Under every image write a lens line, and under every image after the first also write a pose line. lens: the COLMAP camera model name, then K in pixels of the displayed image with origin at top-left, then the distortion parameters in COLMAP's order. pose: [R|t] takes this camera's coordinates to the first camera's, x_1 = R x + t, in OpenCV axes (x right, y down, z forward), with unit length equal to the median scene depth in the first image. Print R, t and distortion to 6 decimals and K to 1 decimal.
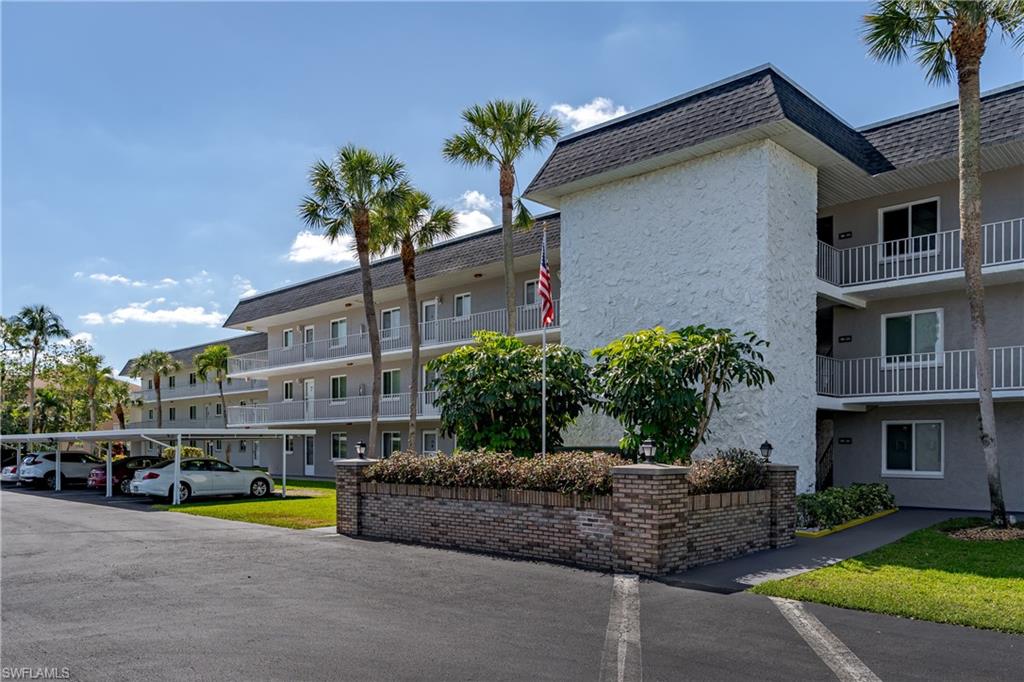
lens RADIAL K [[786.0, 0, 474.1], [0, 786.0, 441.5], [0, 0, 1]] dist [0.001129, 0.006103]
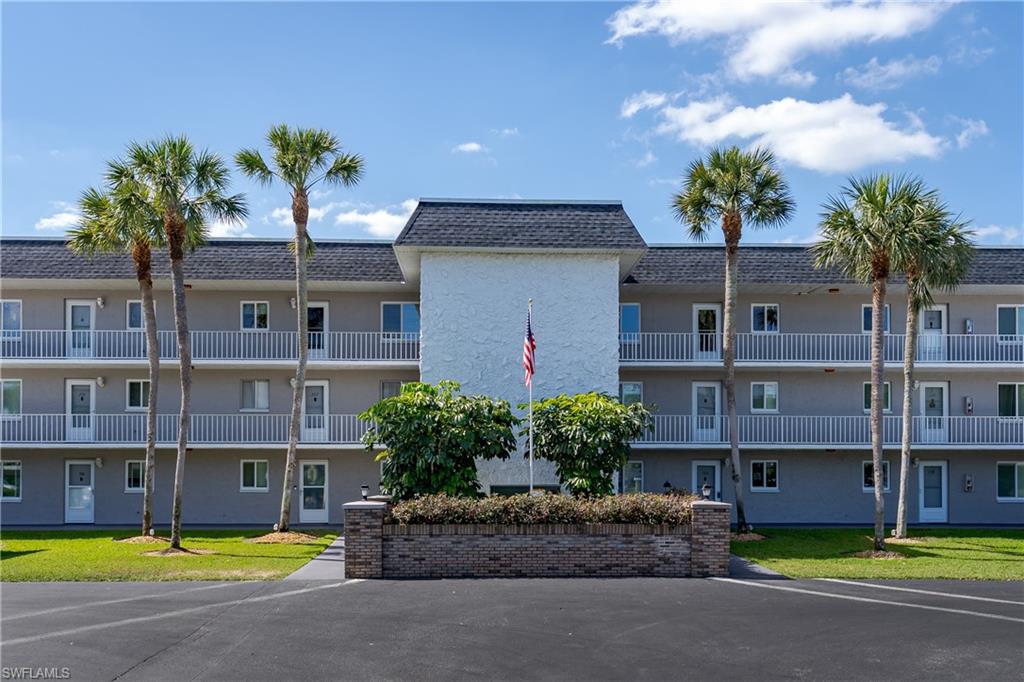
lens RADIAL K [[857.8, 0, 545.7], [0, 857.8, 447.8], [0, 0, 1]] dist [0.012715, 0.007357]
pose [[0.678486, 0.015965, 0.734439, -0.806491], [-0.005008, 0.999841, -0.017108, -0.029051], [-0.734596, 0.007929, 0.678459, 0.096167]]
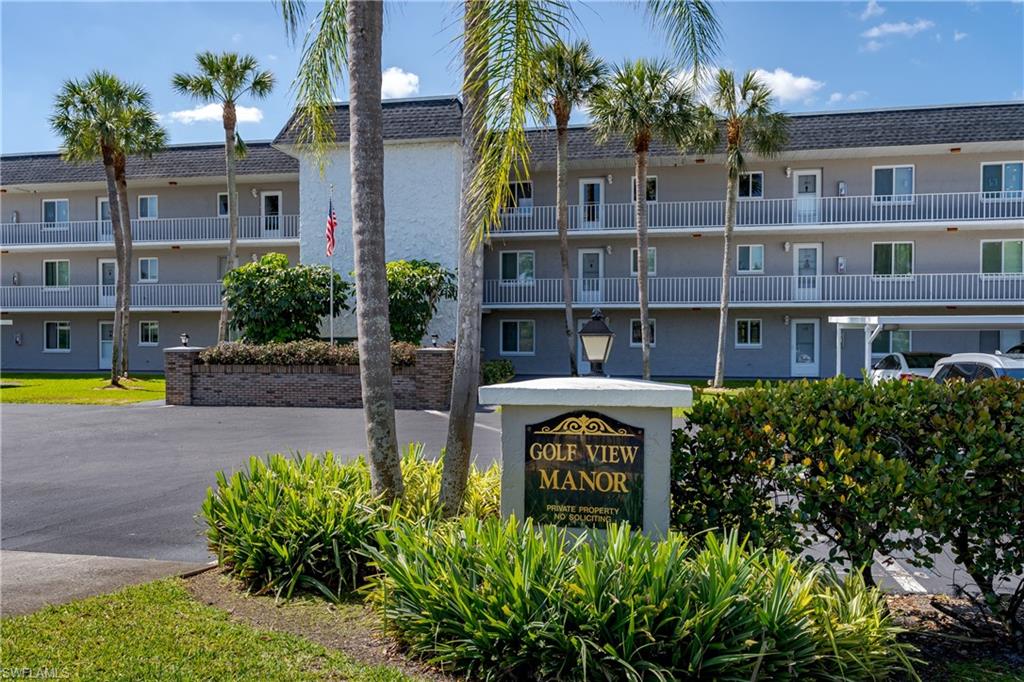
lens RADIAL K [[805.7, 0, 506.6], [0, 805.7, 343.2], [0, 0, 1]] dist [0.015598, 0.005998]
pose [[0.830607, -0.006914, 0.556816, -0.457463], [-0.003354, 0.999843, 0.017419, -0.009804], [-0.556849, -0.016336, 0.830453, -0.419854]]
